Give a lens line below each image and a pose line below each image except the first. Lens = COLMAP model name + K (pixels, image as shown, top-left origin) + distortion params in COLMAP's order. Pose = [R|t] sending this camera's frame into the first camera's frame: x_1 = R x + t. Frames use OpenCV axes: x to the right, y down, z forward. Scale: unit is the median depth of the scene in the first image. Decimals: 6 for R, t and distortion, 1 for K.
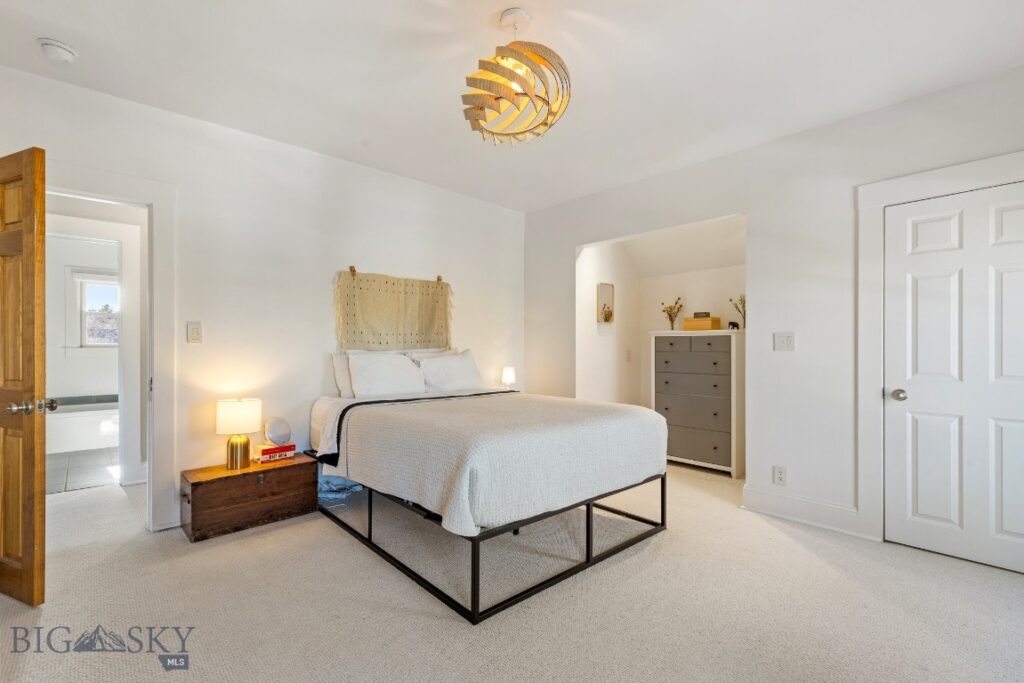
lens RADIAL K [[457.3, 0, 505.3], [0, 457.3, 346.6], [0, 0, 1]] dist [0.003322, 0.000140]
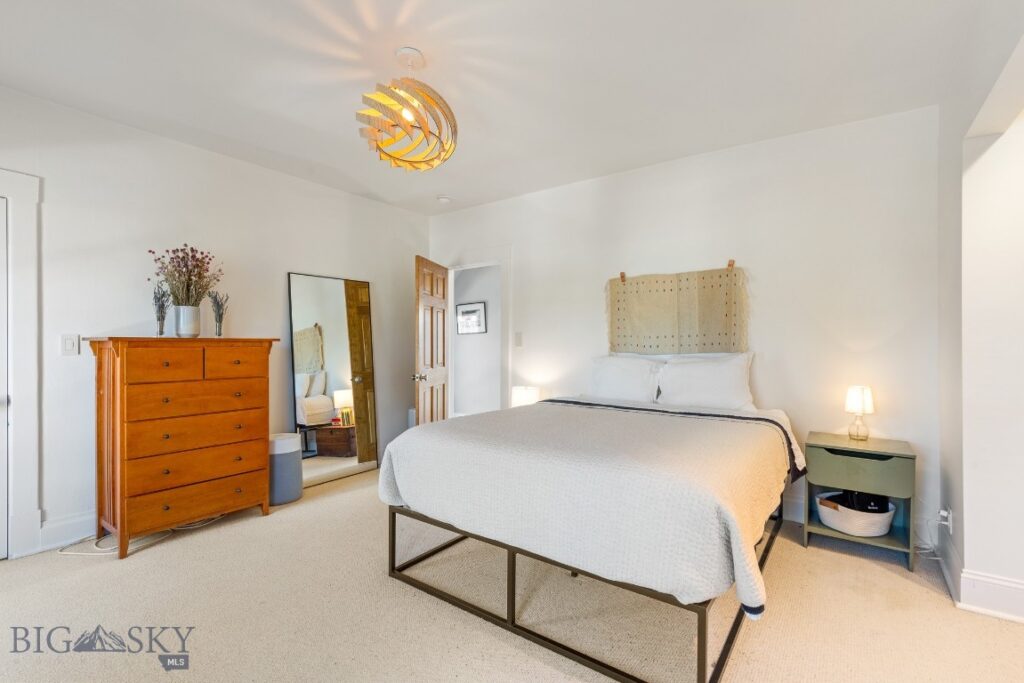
lens RADIAL K [[457.3, 0, 506.4], [0, 457.3, 340.9], [0, 0, 1]] dist [0.003322, 0.000140]
pose [[0.209710, -0.010372, -0.977709, 0.633629], [-0.002008, 0.999937, -0.011039, -0.008734], [0.977762, 0.004278, 0.209676, 0.542486]]
